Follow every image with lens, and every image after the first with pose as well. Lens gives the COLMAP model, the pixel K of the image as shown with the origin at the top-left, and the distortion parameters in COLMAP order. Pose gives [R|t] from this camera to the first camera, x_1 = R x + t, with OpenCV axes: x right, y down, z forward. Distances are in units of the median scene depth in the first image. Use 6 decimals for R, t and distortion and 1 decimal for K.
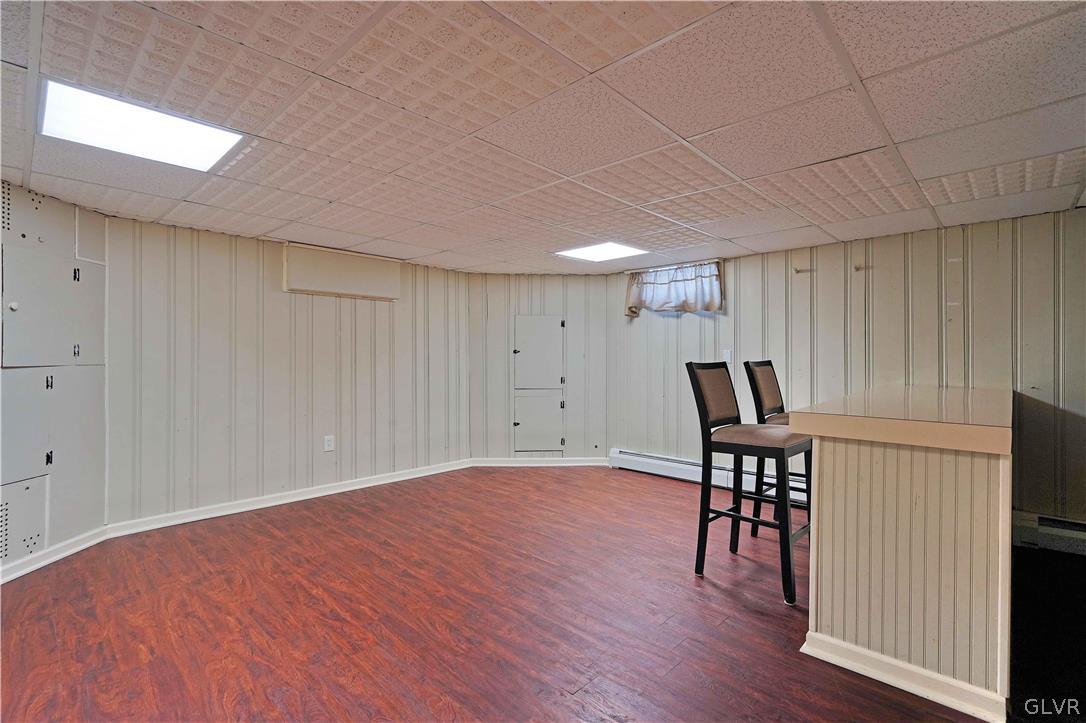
lens RADIAL K [[498.5, 0, 539.0], [0, 498.5, 359.3], [0, 0, 1]] dist [-0.004354, -0.000540]
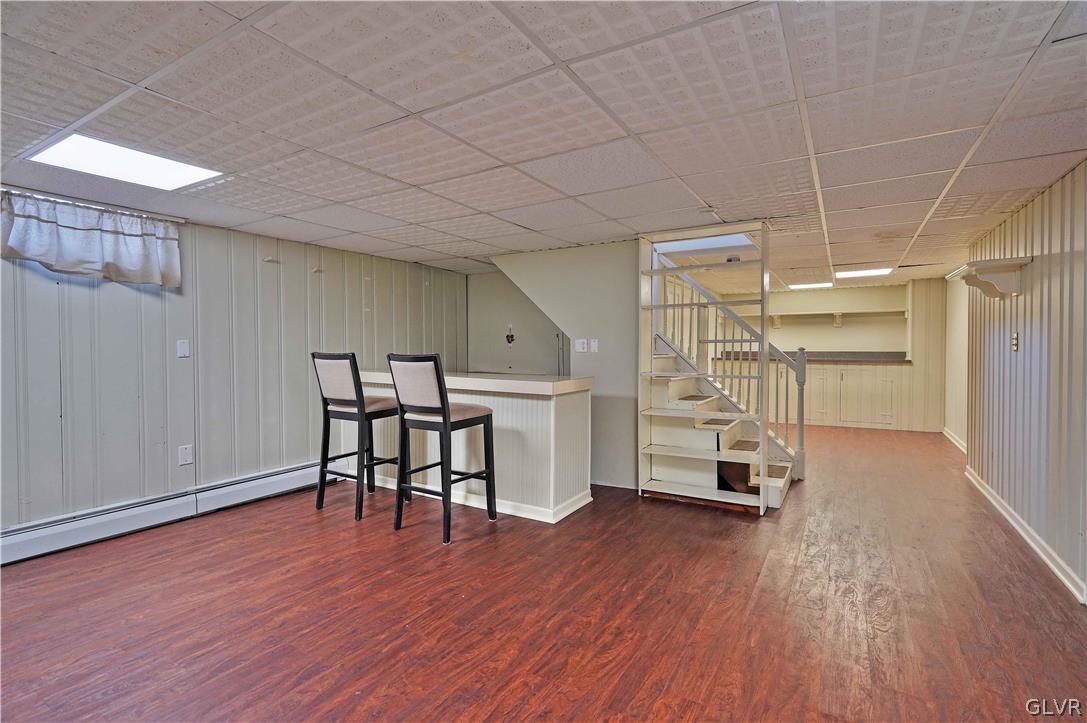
lens RADIAL K [[499.0, 0, 537.6], [0, 499.0, 357.5], [0, 0, 1]] dist [-0.004354, -0.000540]
pose [[-0.210478, -0.020049, 0.977393, -0.541552], [0.003040, 0.999771, 0.021162, -0.007163], [-0.977594, 0.007425, -0.210369, 0.687900]]
